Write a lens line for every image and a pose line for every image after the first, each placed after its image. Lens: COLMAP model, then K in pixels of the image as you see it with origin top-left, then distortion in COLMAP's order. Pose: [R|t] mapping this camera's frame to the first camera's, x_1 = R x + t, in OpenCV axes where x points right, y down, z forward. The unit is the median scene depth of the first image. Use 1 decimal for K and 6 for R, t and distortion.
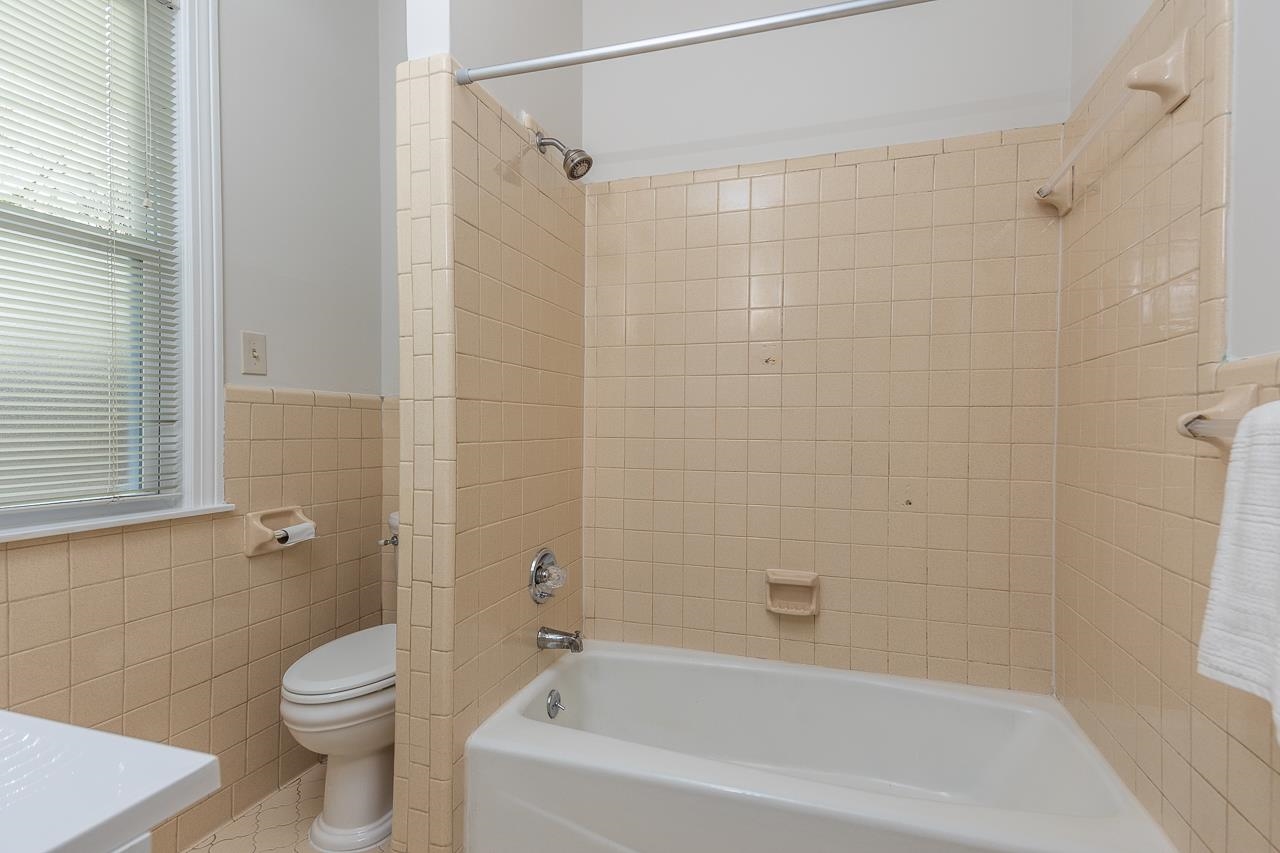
lens RADIAL K [[607.8, 0, 639.3], [0, 607.8, 428.6], [0, 0, 1]] dist [0.036005, -0.005317]
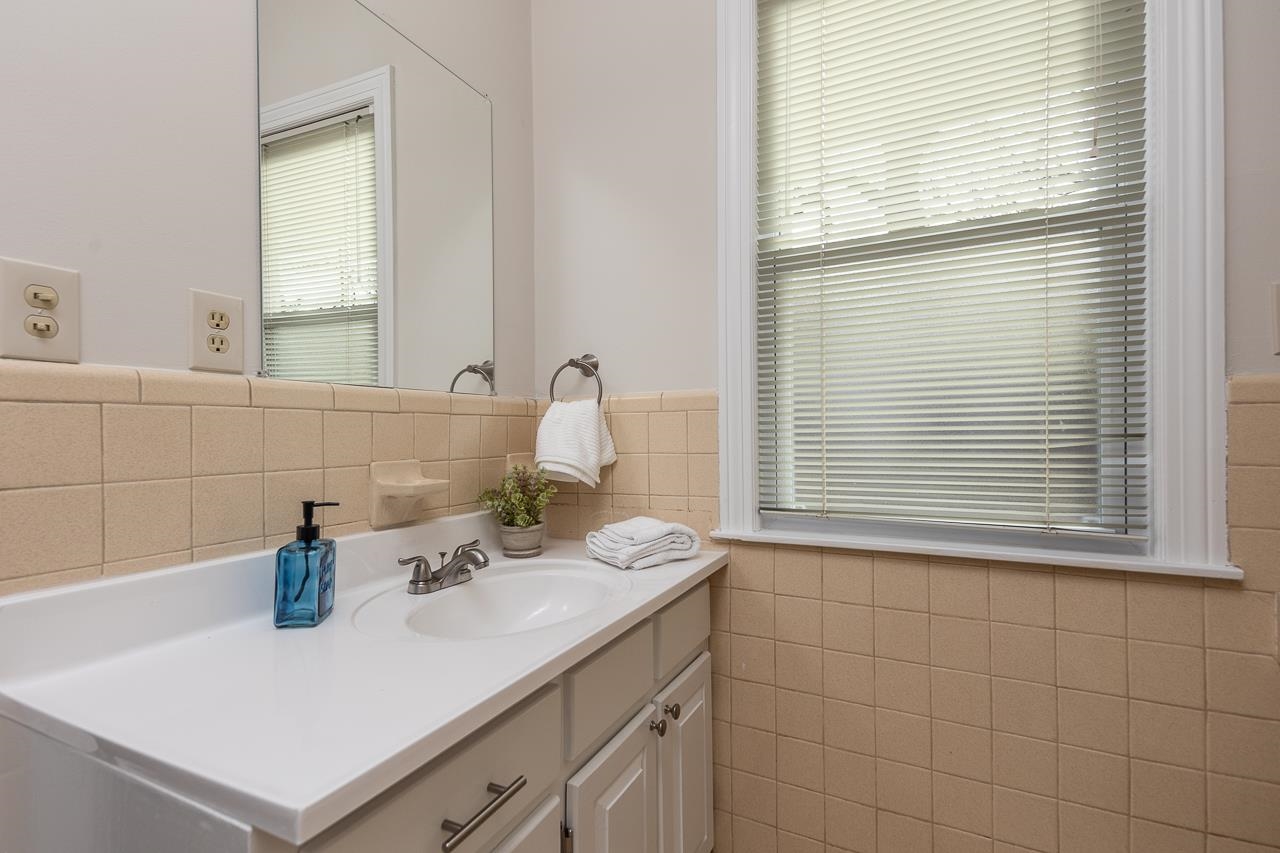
lens RADIAL K [[607.8, 0, 639.7], [0, 607.8, 435.3], [0, 0, 1]] dist [0.036005, -0.005317]
pose [[-0.149019, -0.006560, -0.988813, 0.047511], [-0.005025, 0.999970, -0.005877, -0.004854], [0.988822, 0.004093, -0.149047, 0.534195]]
